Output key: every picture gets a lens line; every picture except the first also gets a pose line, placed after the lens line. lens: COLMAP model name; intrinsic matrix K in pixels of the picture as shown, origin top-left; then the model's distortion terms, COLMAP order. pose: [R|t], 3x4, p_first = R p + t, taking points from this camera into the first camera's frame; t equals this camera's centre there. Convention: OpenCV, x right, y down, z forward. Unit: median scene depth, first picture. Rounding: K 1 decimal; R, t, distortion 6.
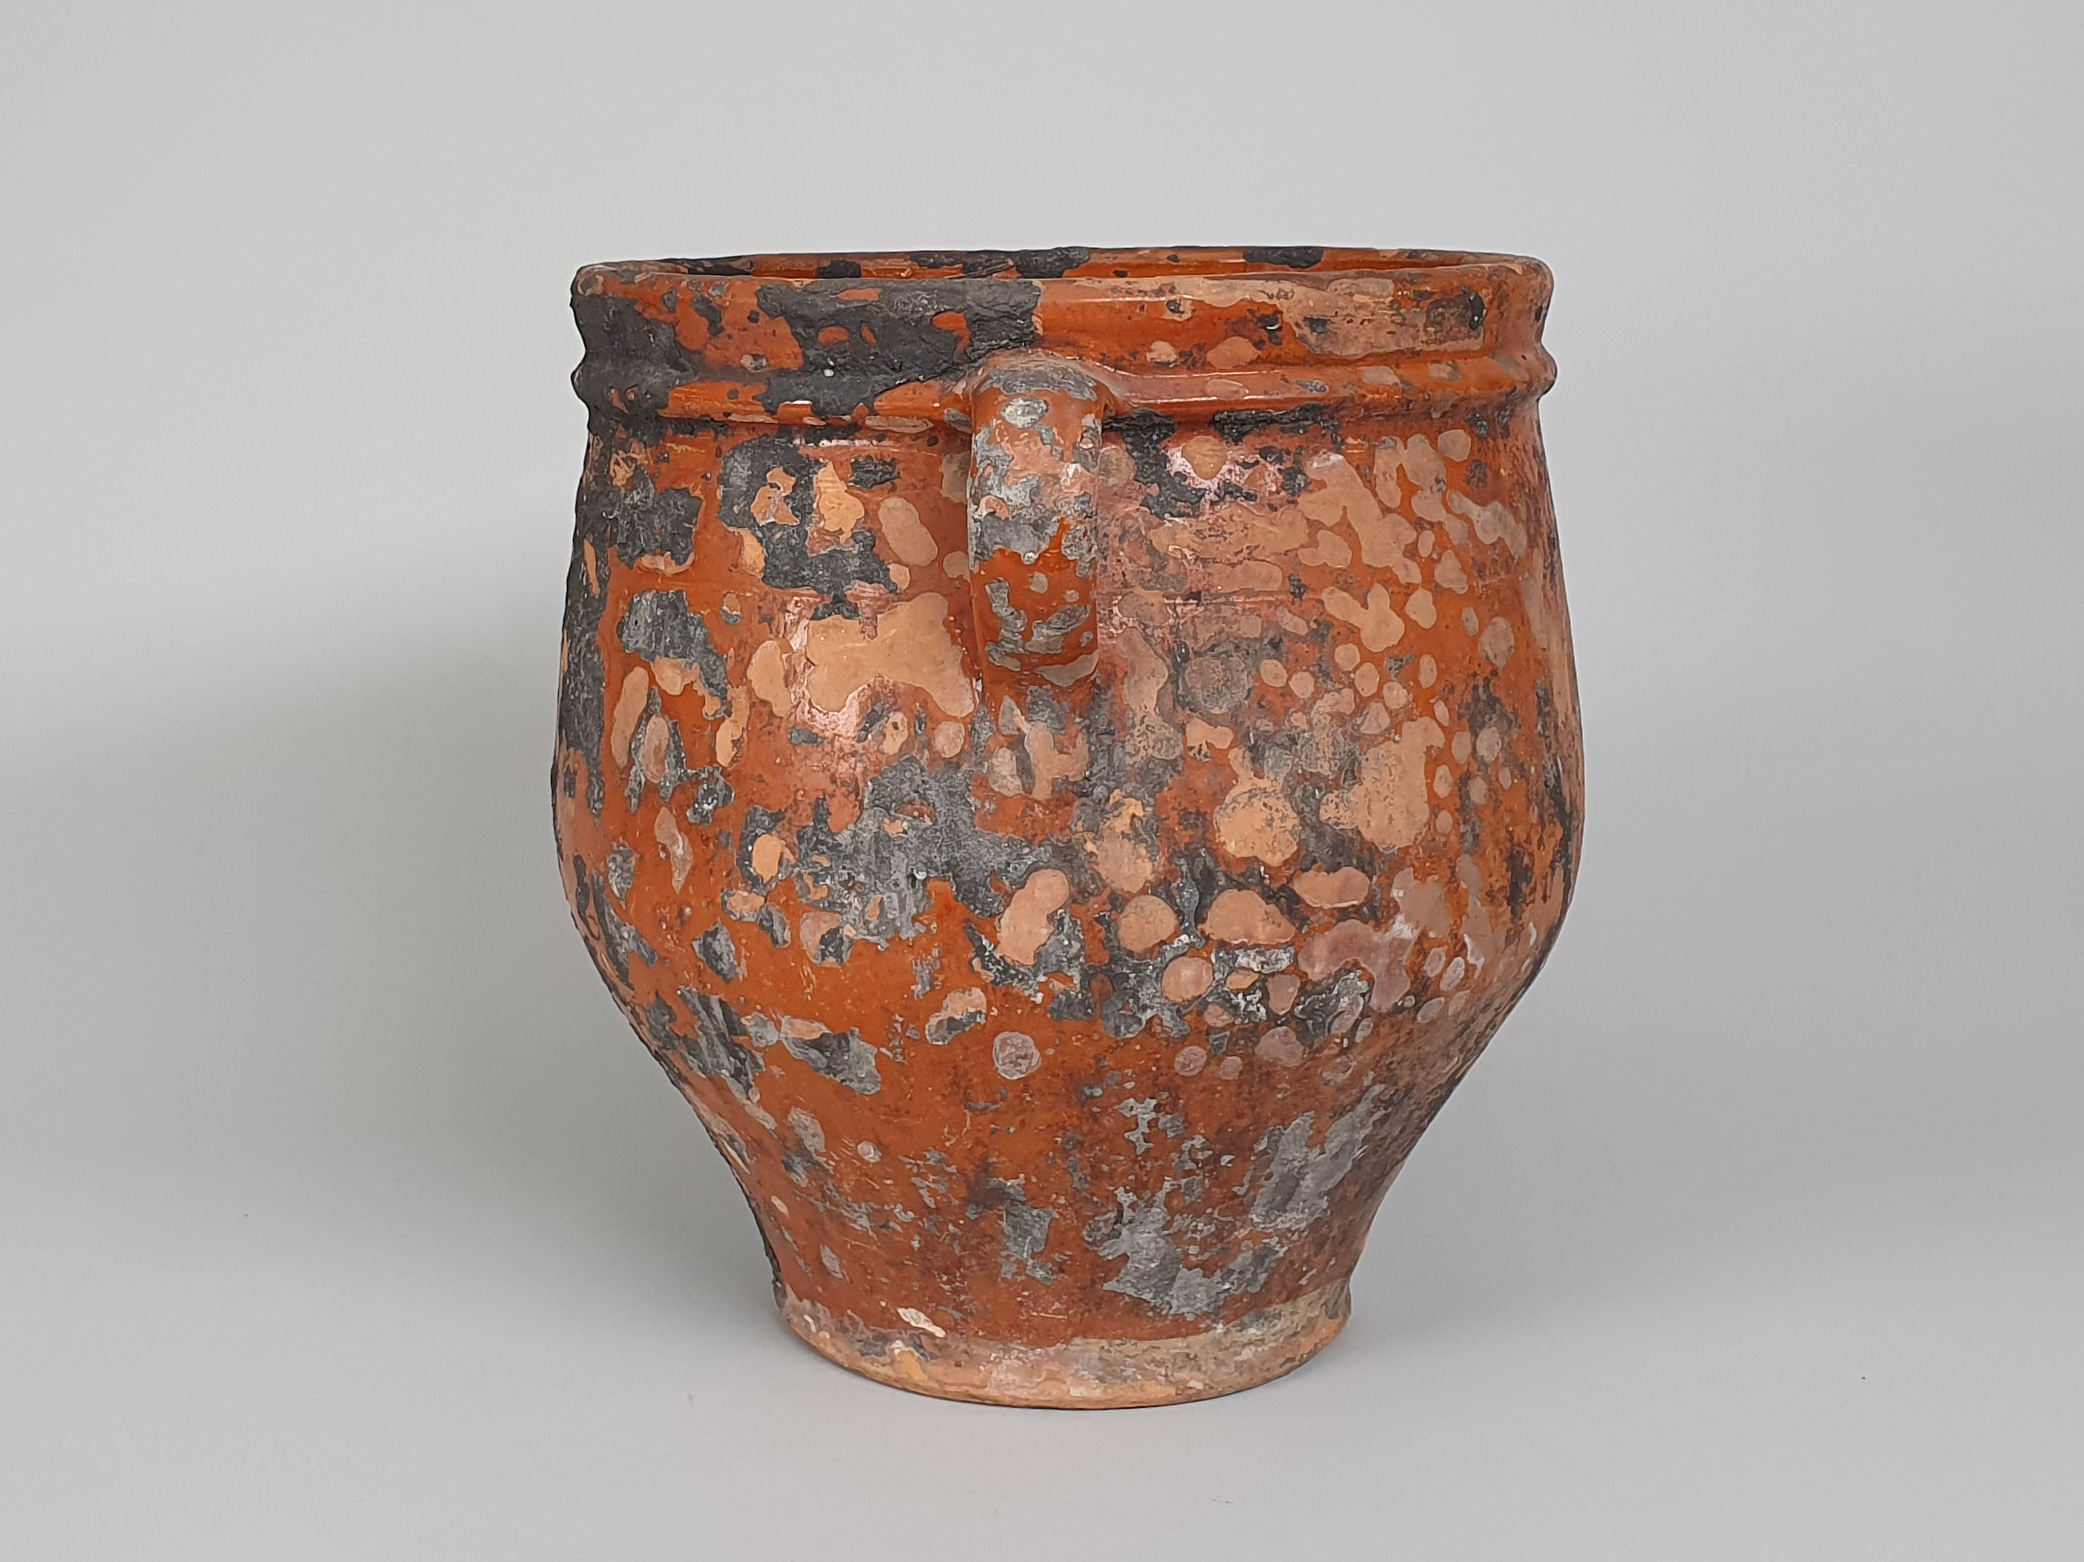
lens RADIAL K [[1564.2, 0, 1046.2], [0, 1564.2, 784.7], [0, 0, 1]] dist [0.070144, 0.001289]
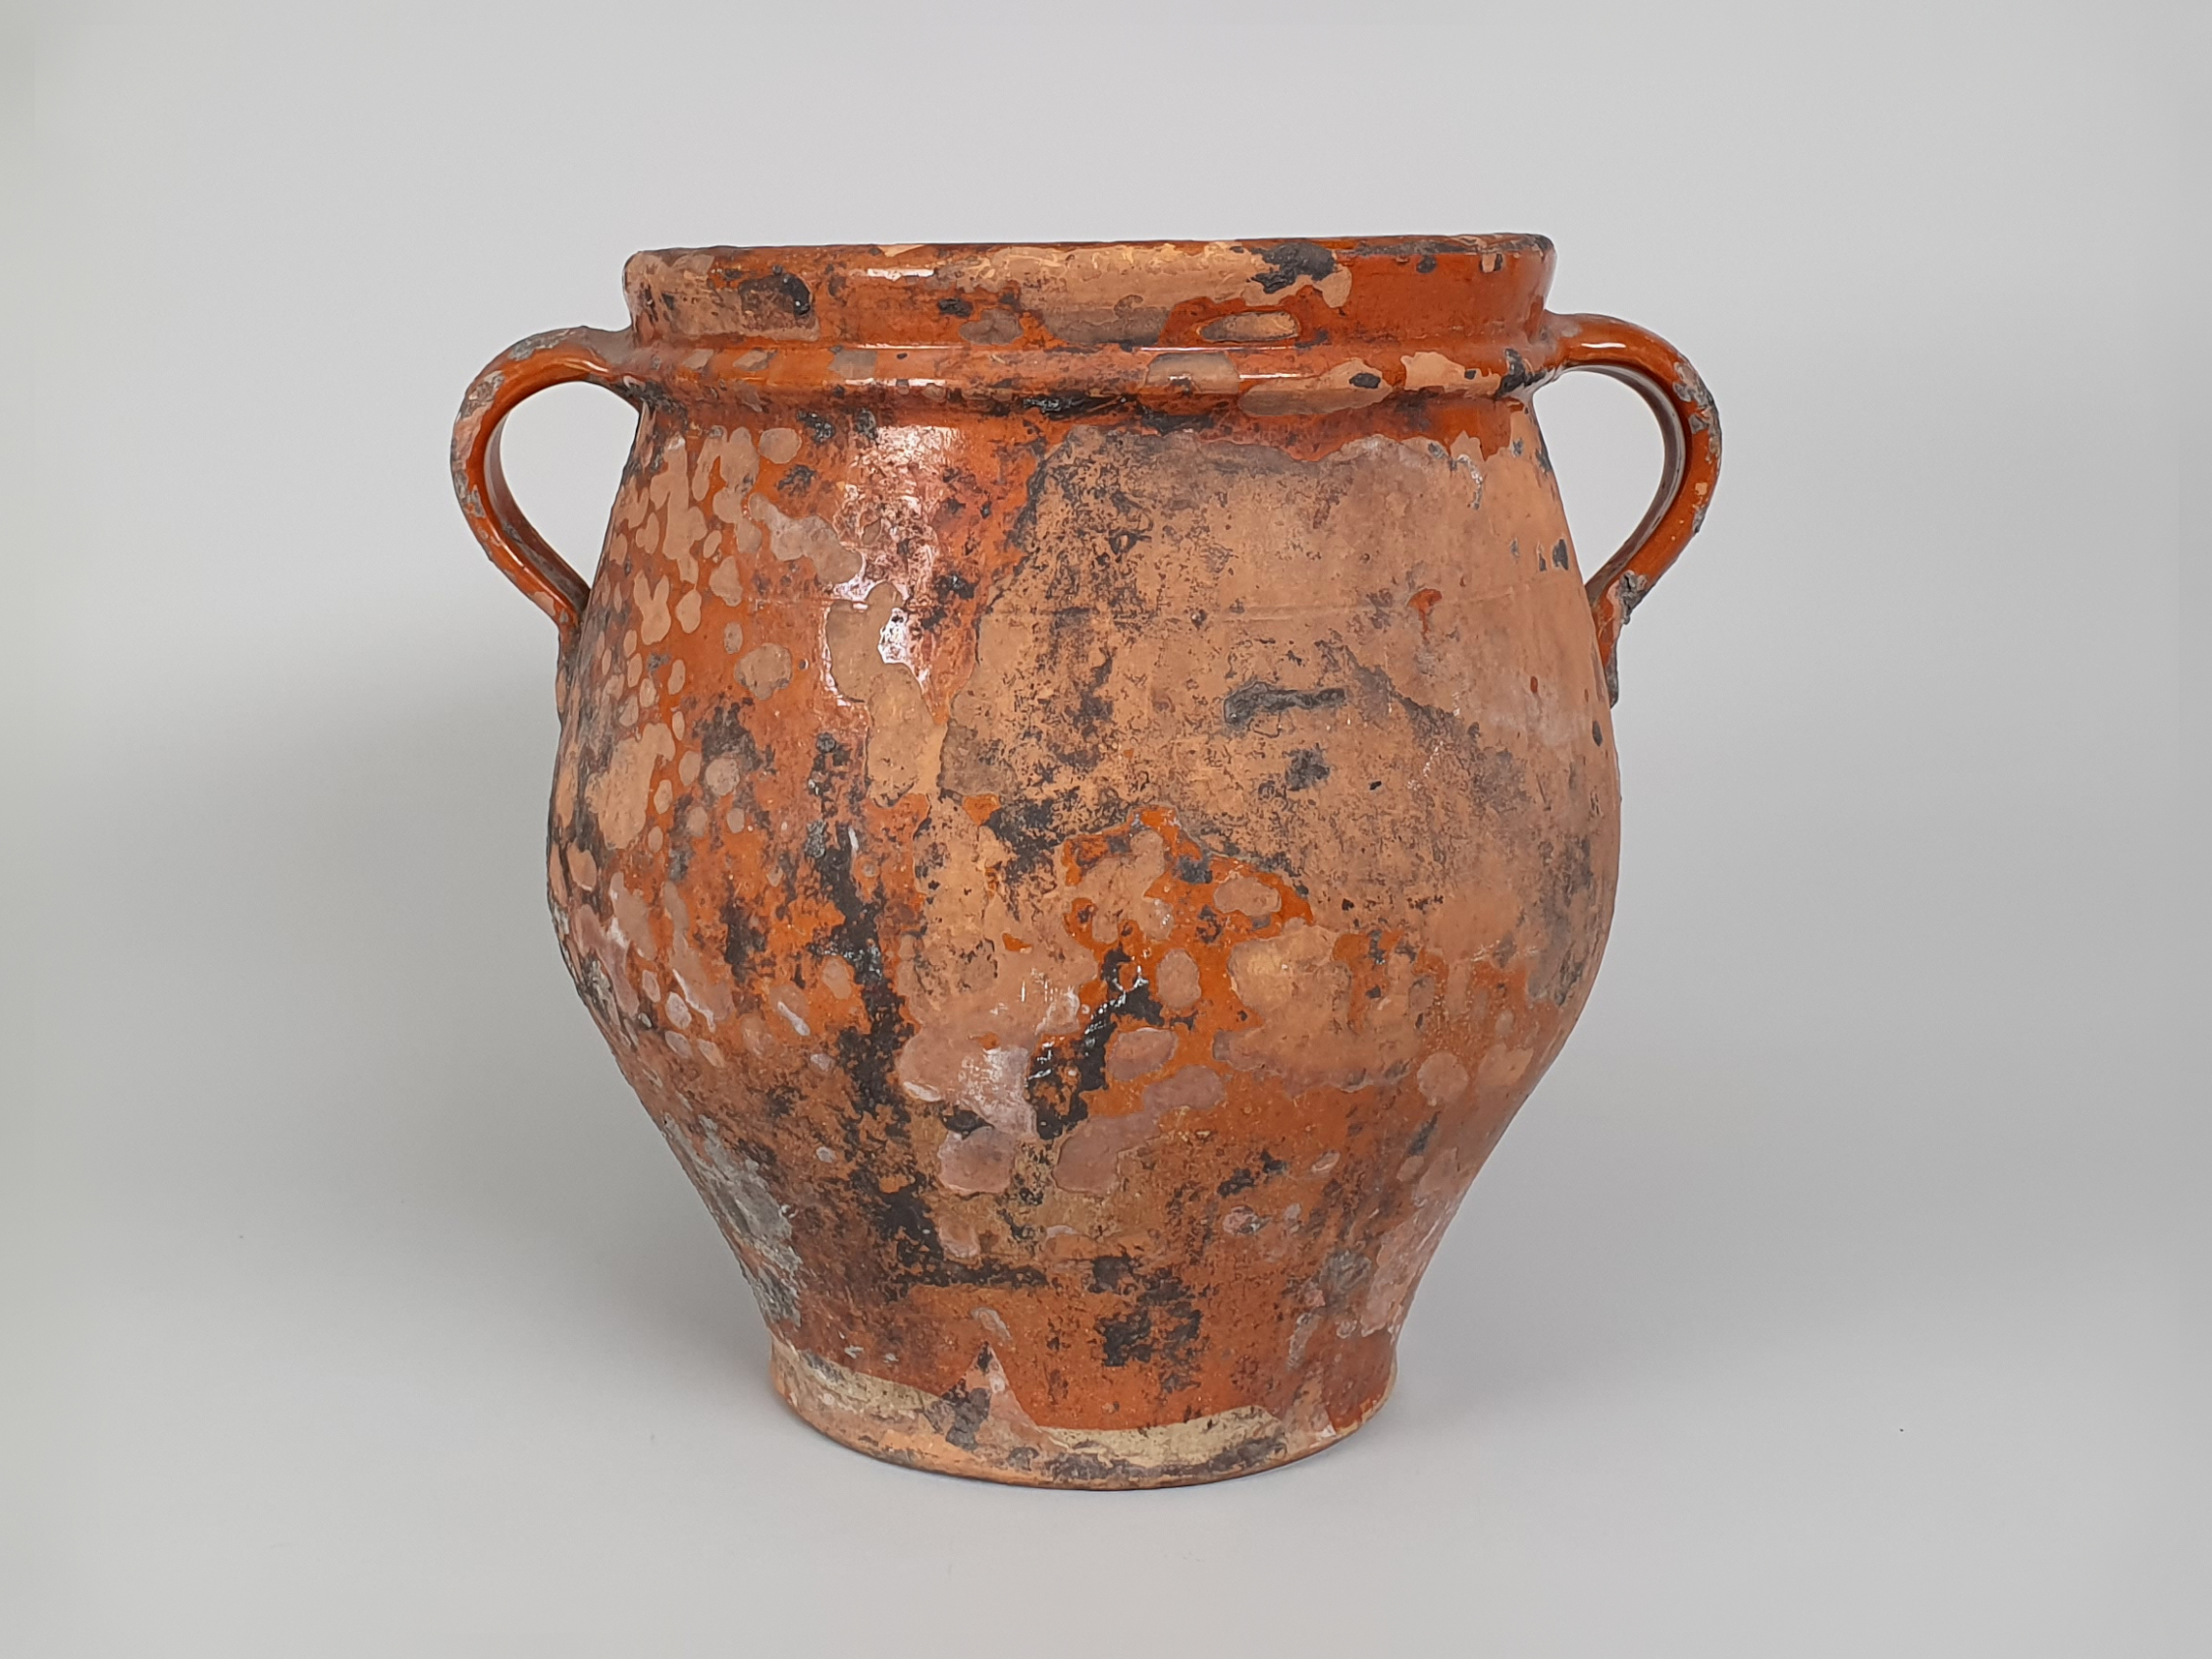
lens RADIAL K [[1660.6, 0, 1106.5], [0, 1660.6, 824.5], [0, 0, 1]] dist [0.070144, 0.001289]
pose [[0.550487, 0.265900, -0.791367, 1.183278], [-0.270915, 0.953519, 0.131931, -0.187716], [0.789664, 0.141767, 0.596936, 0.618880]]
